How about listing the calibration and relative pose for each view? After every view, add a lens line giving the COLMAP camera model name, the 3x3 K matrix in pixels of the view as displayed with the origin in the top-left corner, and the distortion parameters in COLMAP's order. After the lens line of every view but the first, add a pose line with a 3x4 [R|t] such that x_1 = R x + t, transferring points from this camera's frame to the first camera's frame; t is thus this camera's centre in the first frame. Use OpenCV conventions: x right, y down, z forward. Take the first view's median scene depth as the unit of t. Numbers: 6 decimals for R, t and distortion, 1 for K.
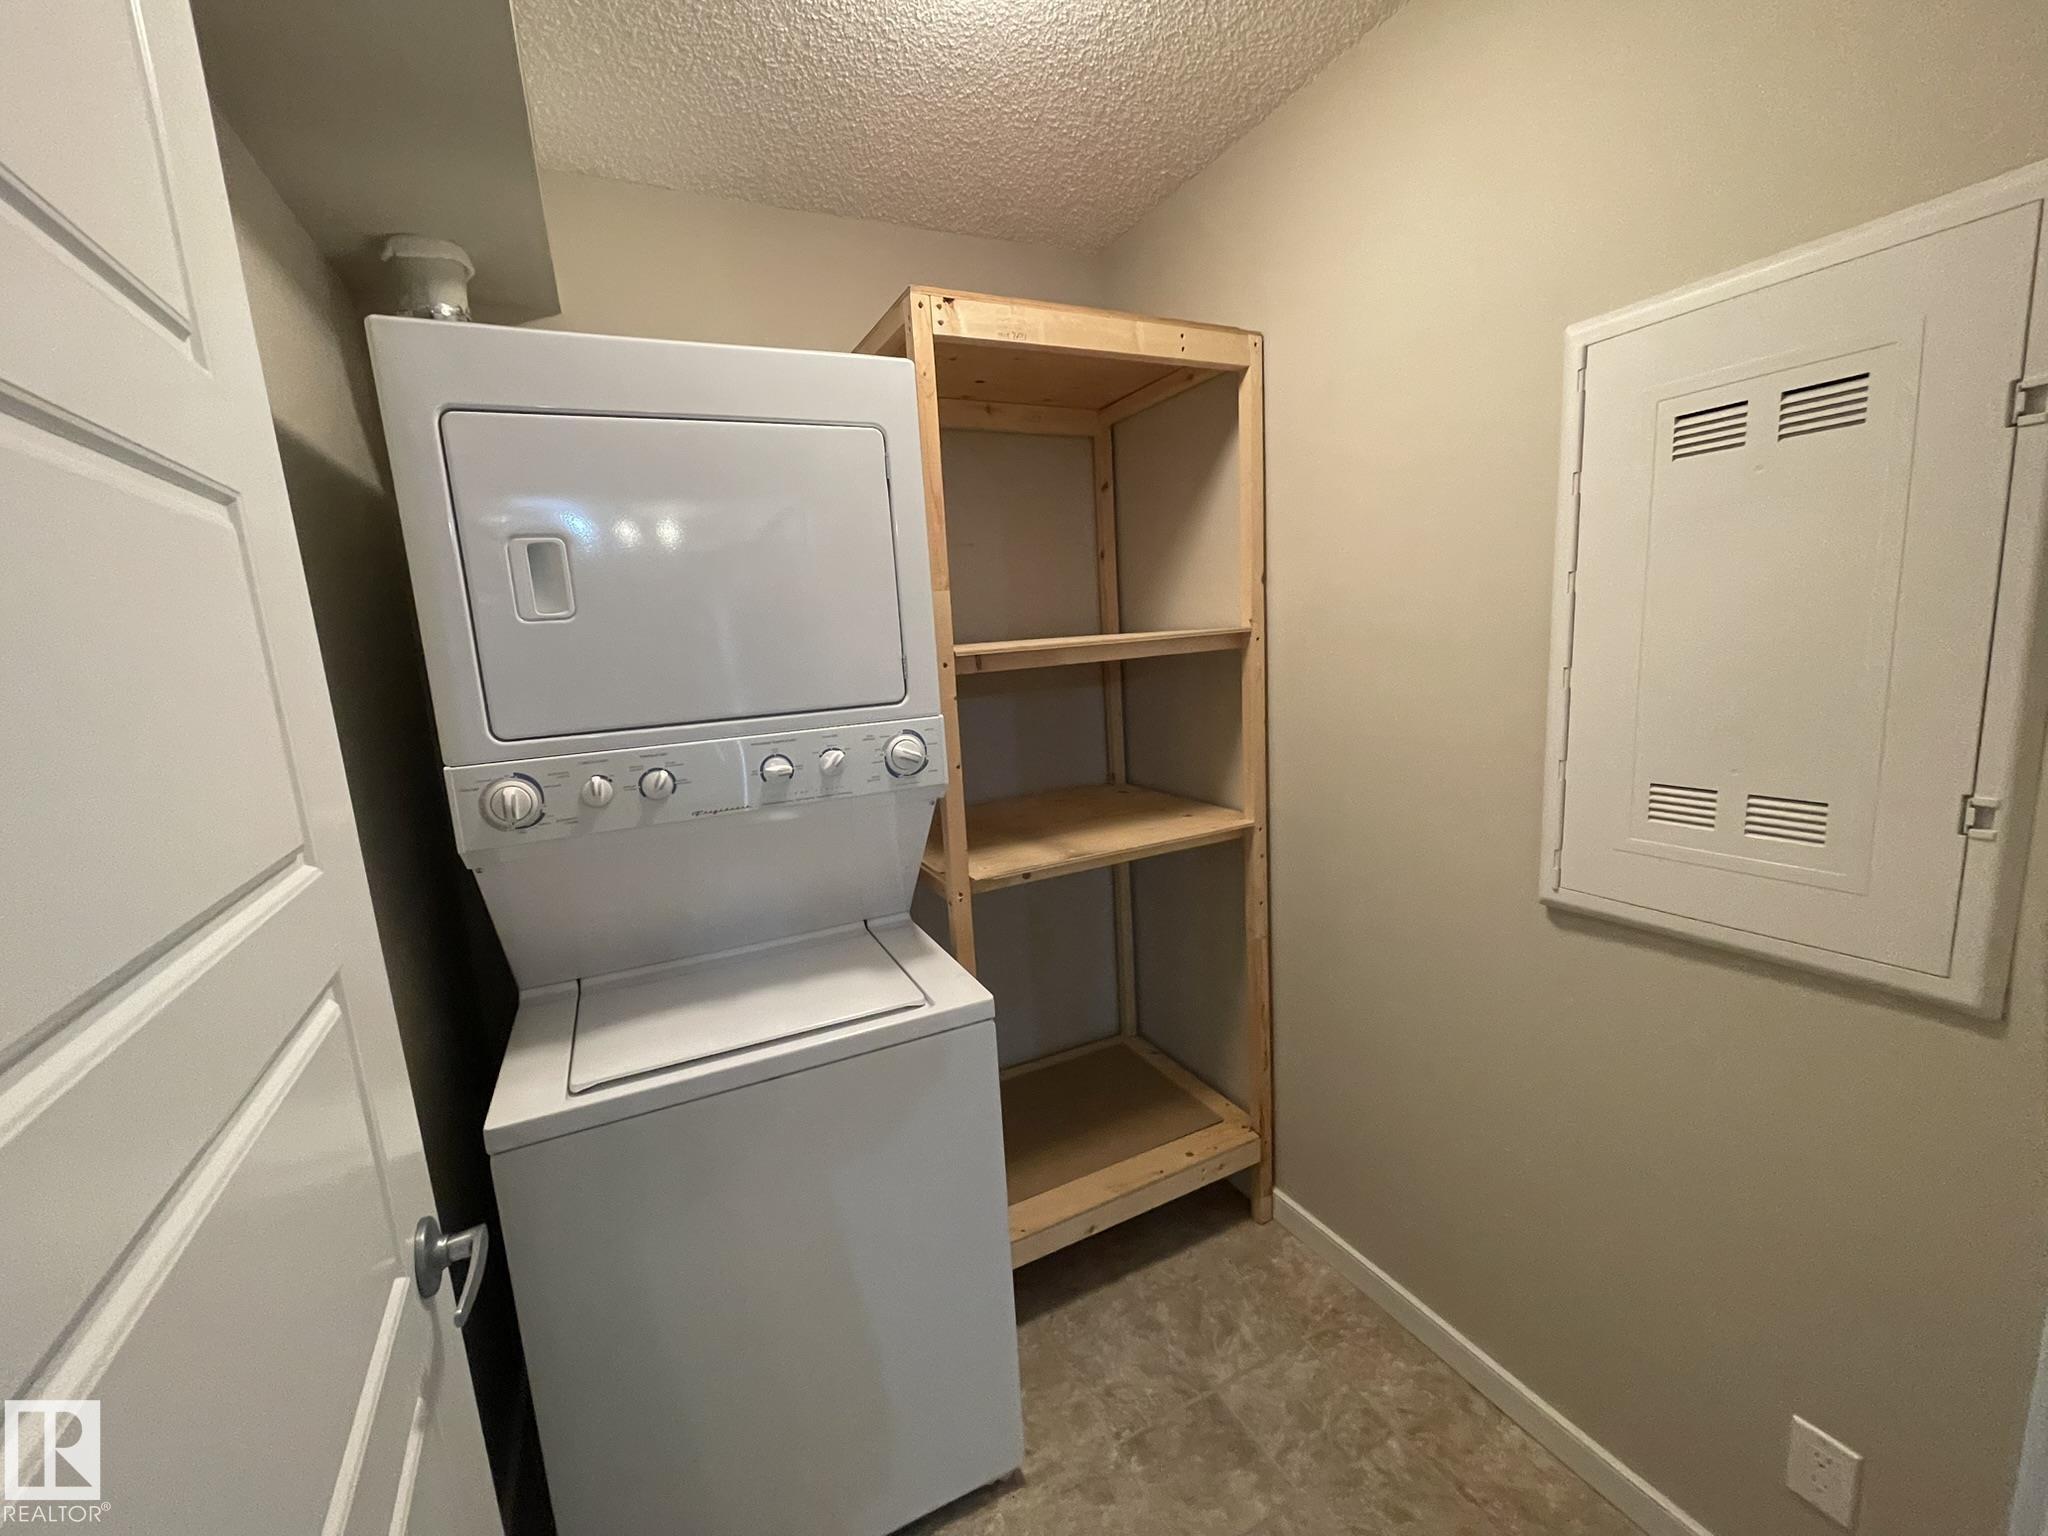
lens RADIAL K [[826.1, 0, 1020.9], [0, 826.1, 773.6], [0, 0, 1]] dist [-0.001059, -0.000137]
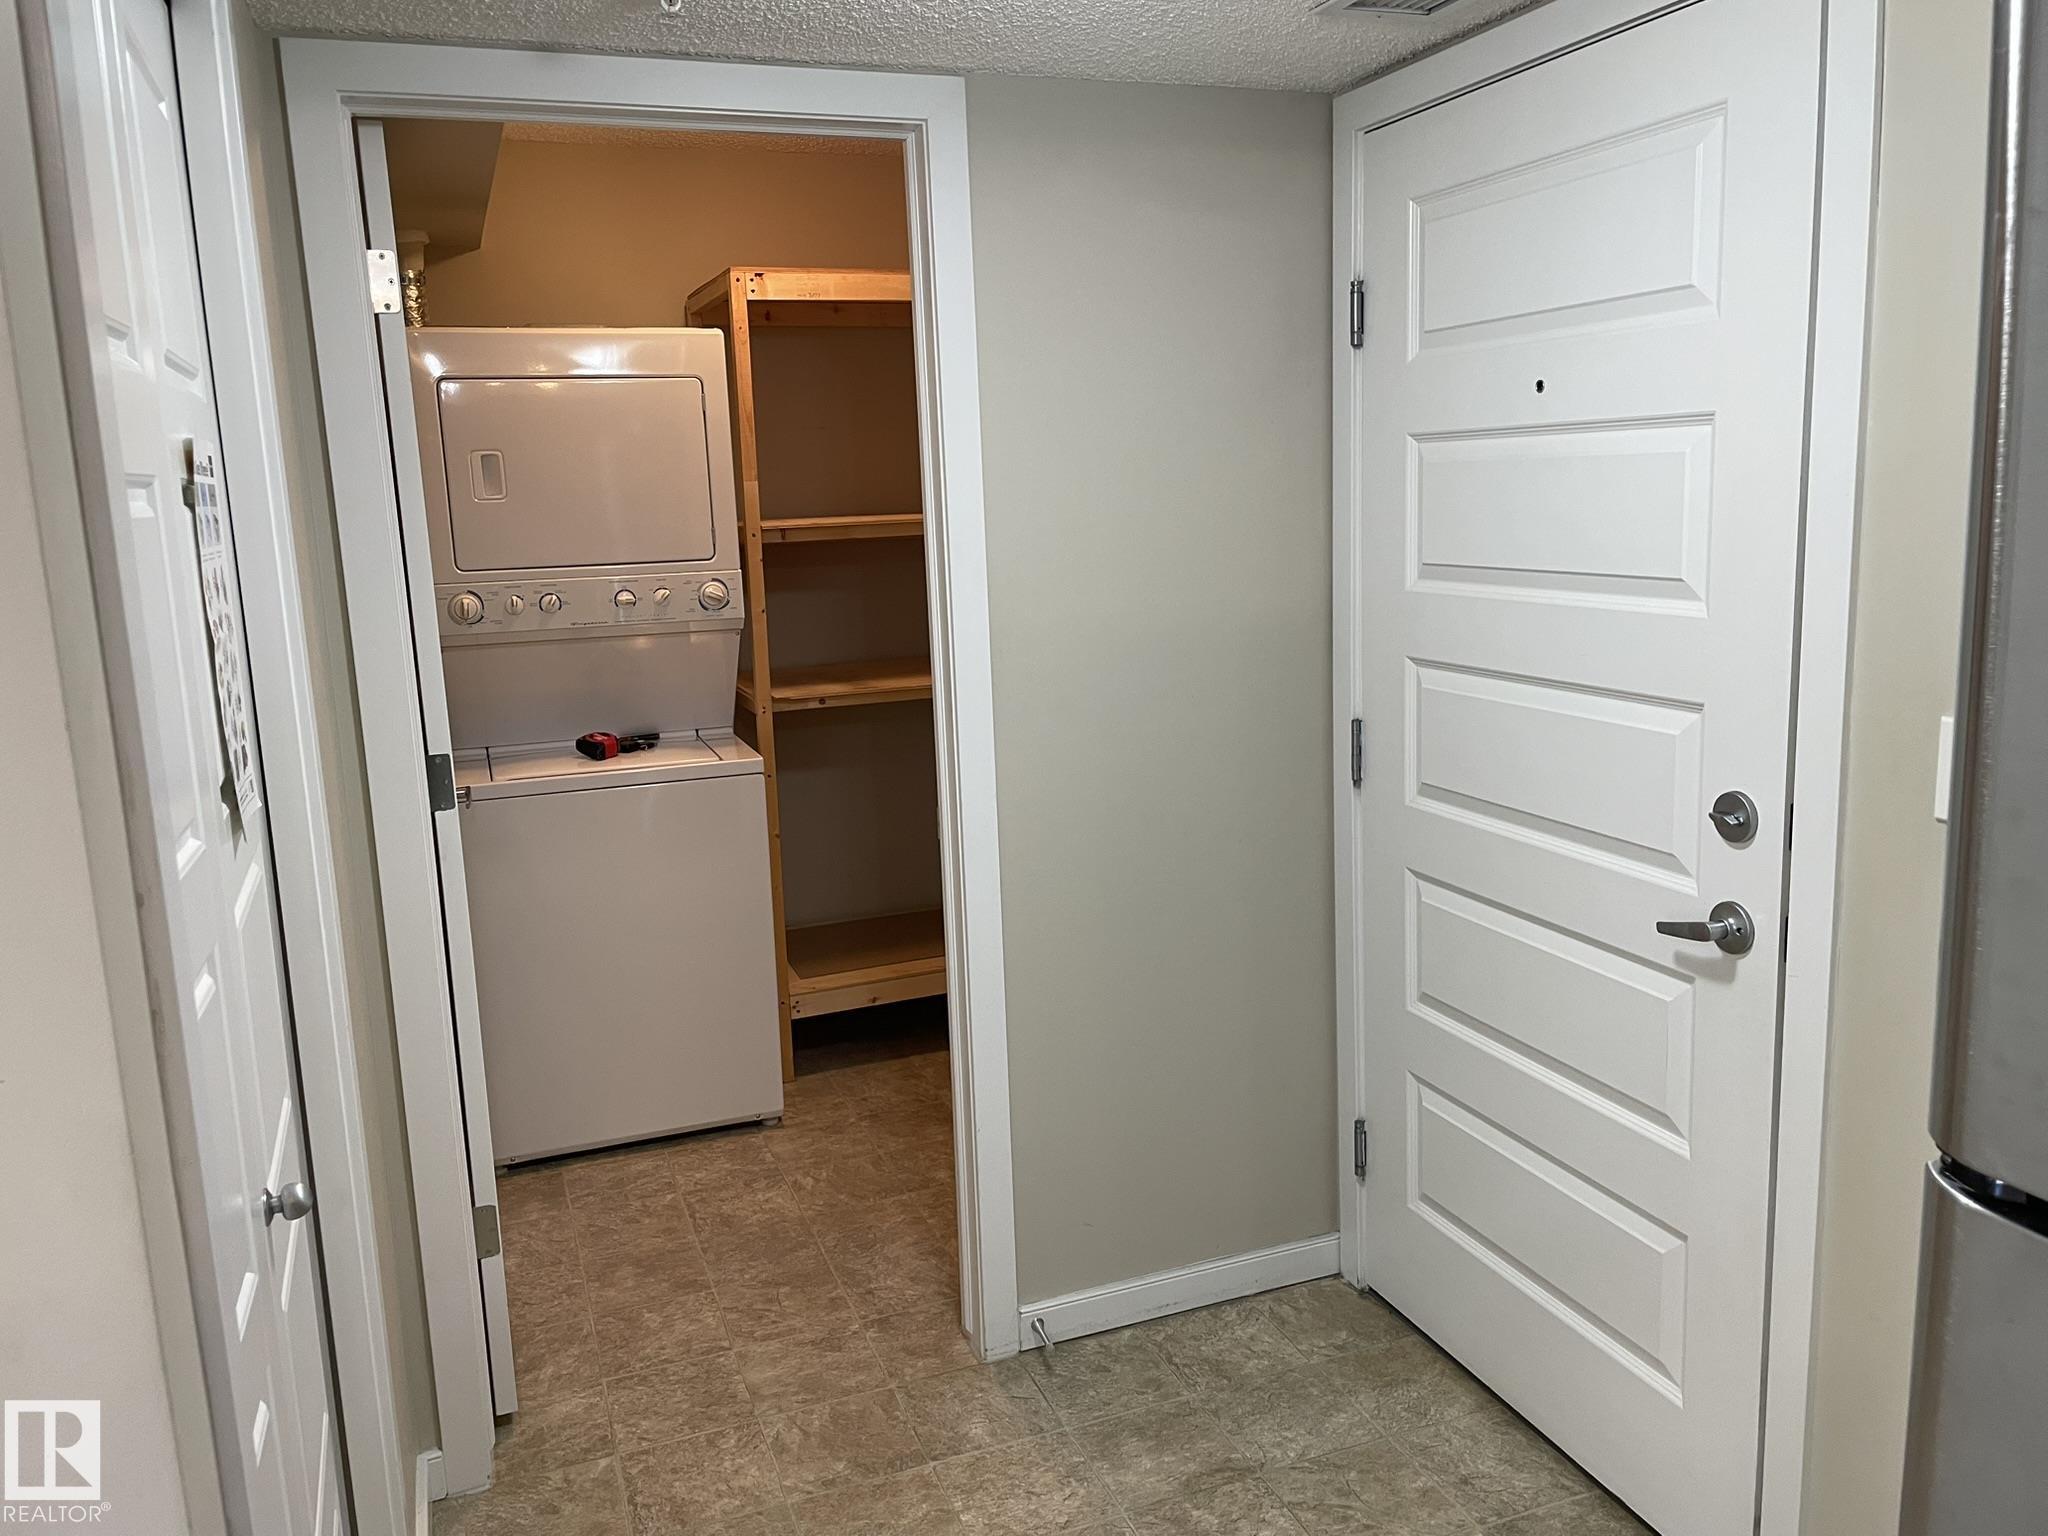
lens RADIAL K [[1561.6, 0, 1027.7], [0, 1561.6, 762.1], [0, 0, 1]] dist [0.078153, 0.000289]
pose [[0.994822, 0.044105, -0.091559, 0.651757], [-0.042775, 0.998950, 0.016432, 0.193641], [0.092188, -0.012431, 0.995664, -1.647344]]
